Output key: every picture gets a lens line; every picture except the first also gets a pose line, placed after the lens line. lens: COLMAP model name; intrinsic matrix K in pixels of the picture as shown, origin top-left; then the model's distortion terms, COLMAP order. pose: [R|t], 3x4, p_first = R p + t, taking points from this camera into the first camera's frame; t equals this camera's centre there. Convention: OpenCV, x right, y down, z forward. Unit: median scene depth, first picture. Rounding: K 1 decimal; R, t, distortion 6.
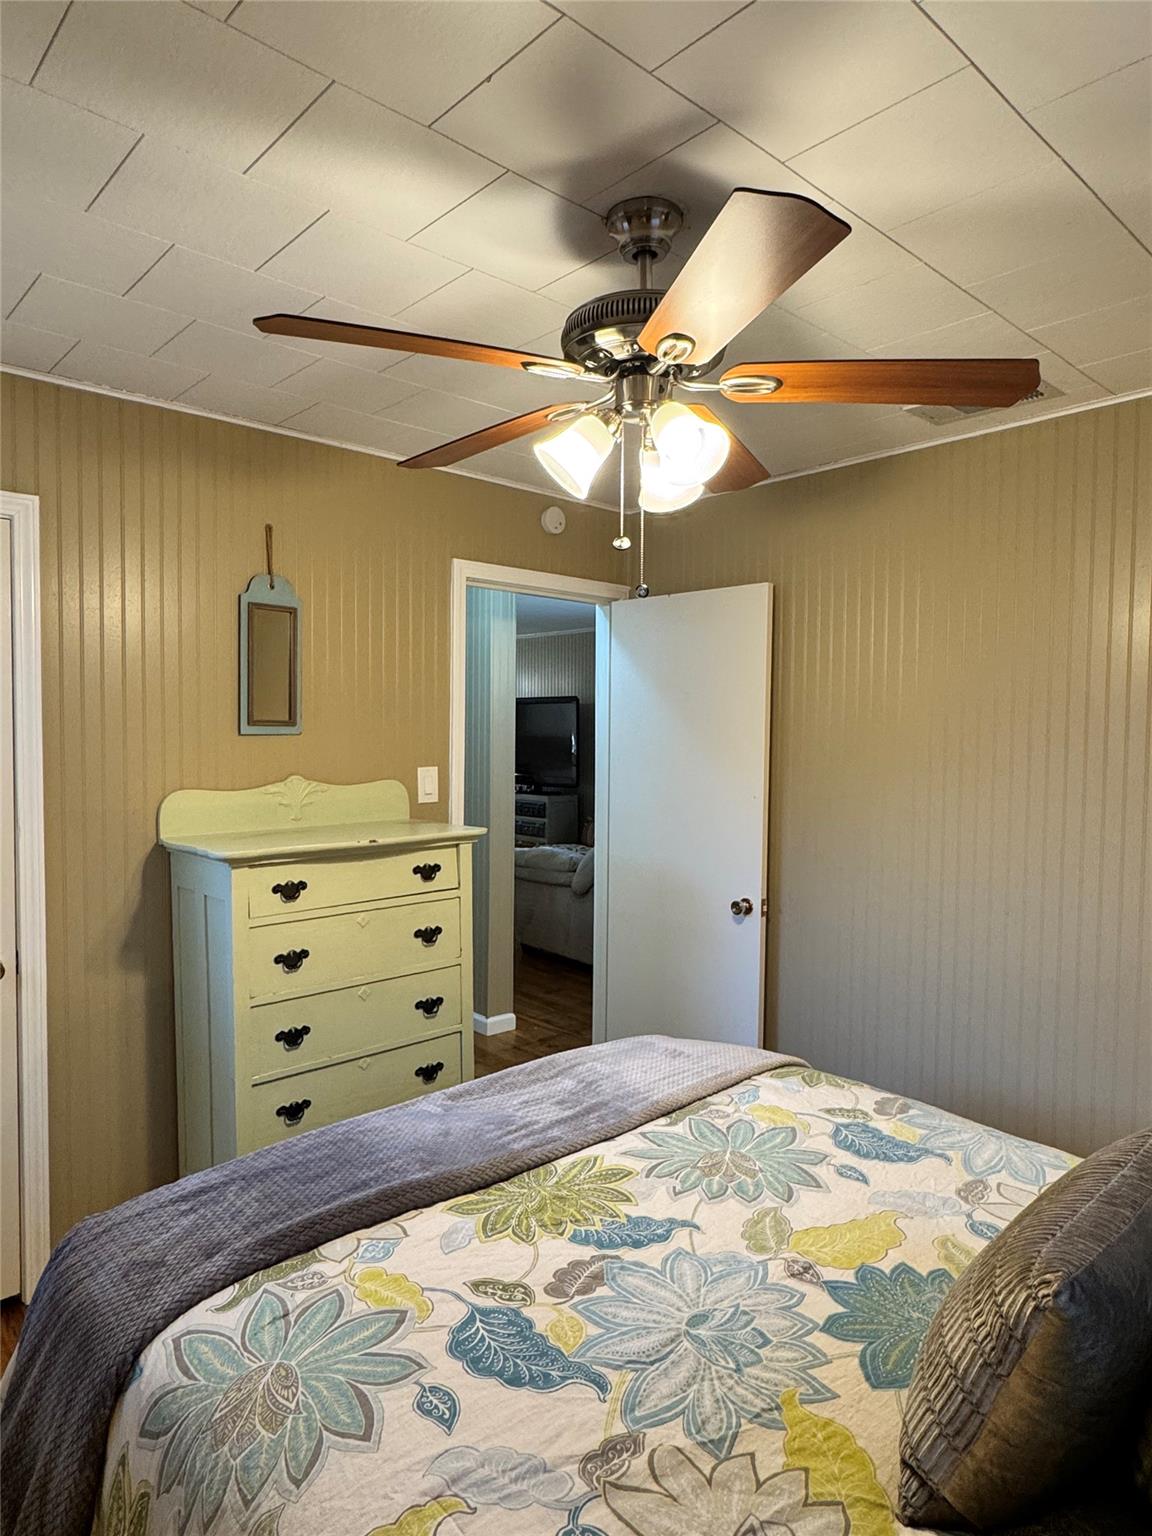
lens RADIAL K [[940.8, 0, 570.0], [0, 940.8, 766.1], [0, 0, 1]] dist [-0.003706, 0.002610]
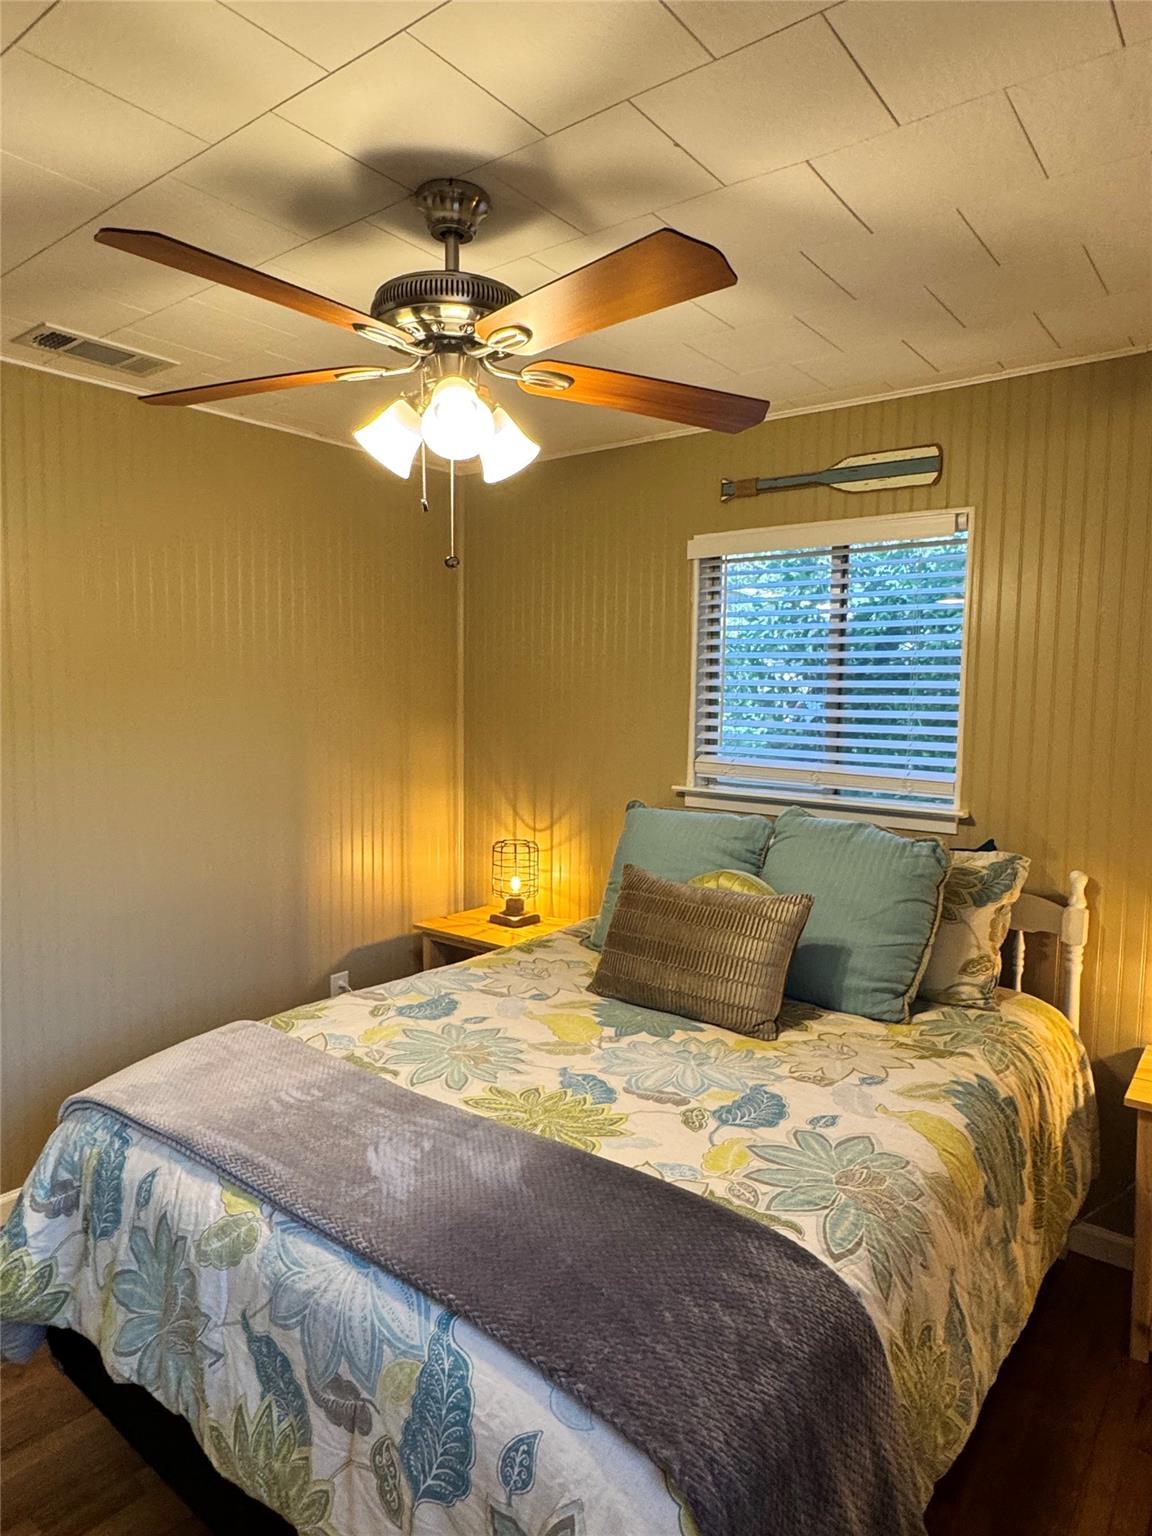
lens RADIAL K [[940.8, 0, 576.7], [0, 940.8, 770.2], [0, 0, 1]] dist [-0.003706, 0.002610]
pose [[-0.176027, -0.093885, 0.979898, -1.183694], [0.025522, 0.994672, 0.099885, -0.066099], [-0.984054, 0.042591, -0.172693, 1.245263]]
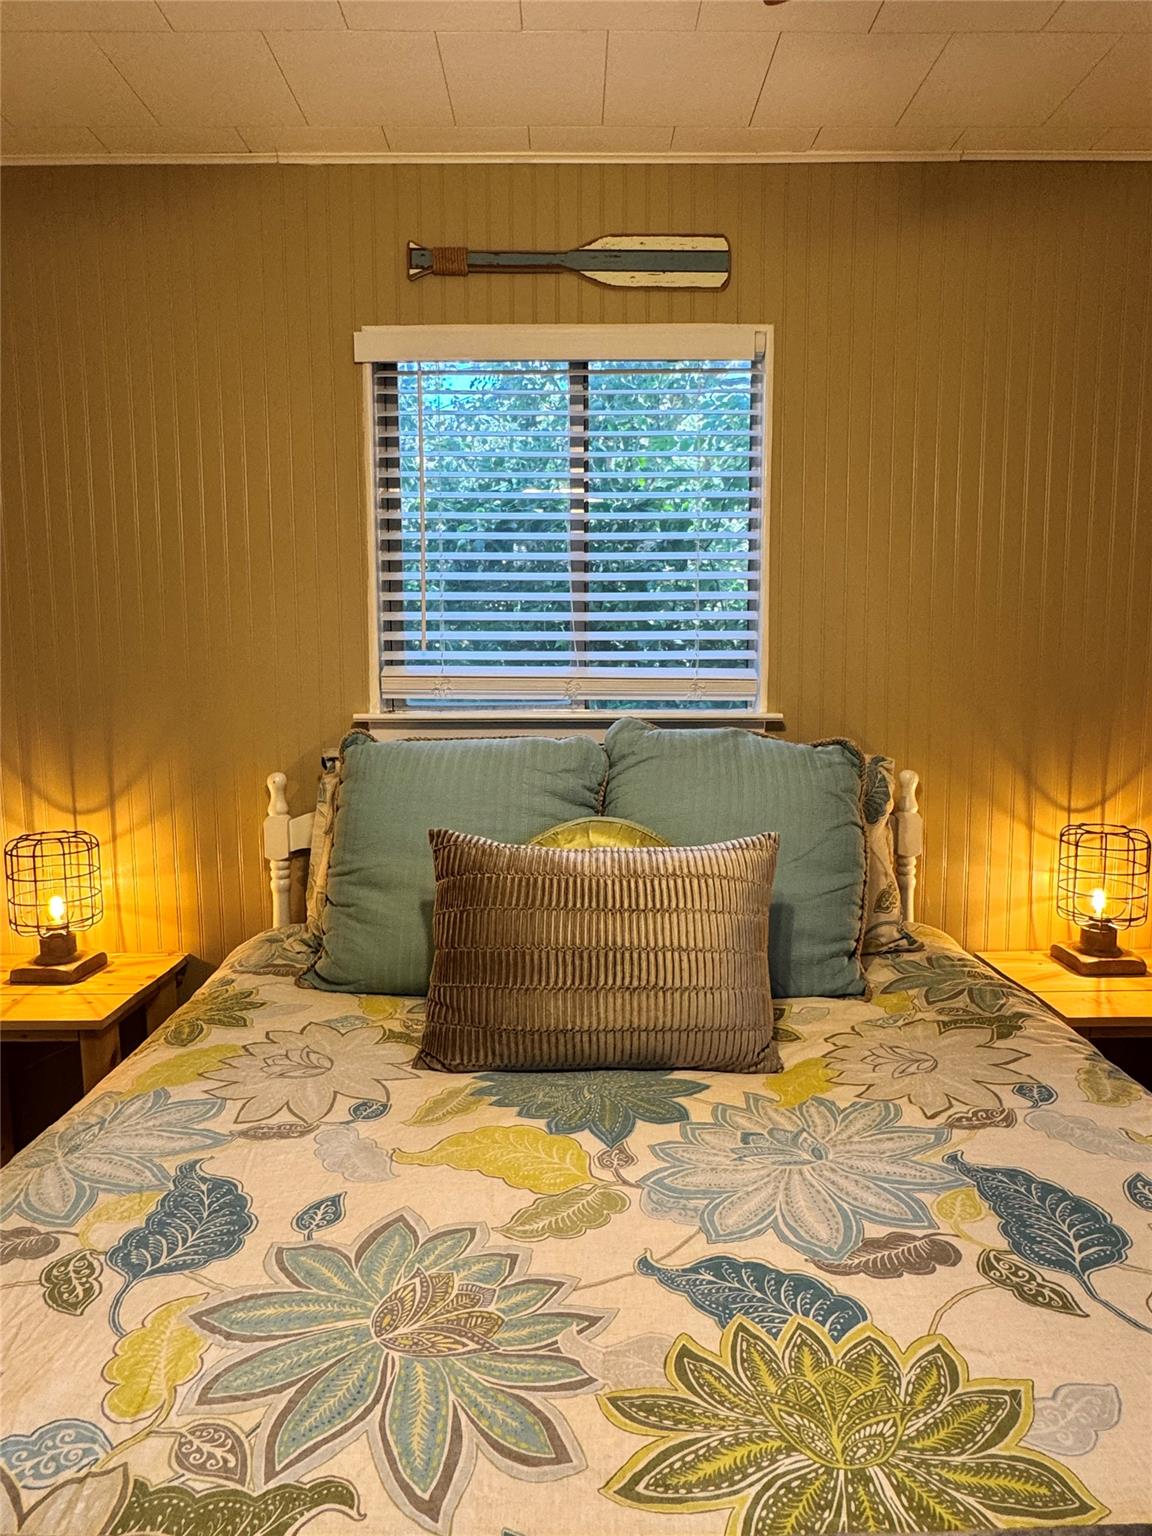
lens RADIAL K [[940.8, 0, 574.4], [0, 940.8, 760.7], [0, 0, 1]] dist [-0.003706, 0.002610]
pose [[-0.747766, -0.074331, 0.659788, -0.221723], [0.026137, 0.989648, 0.141115, 0.081130], [-0.663448, 0.122766, -0.738083, 1.502246]]
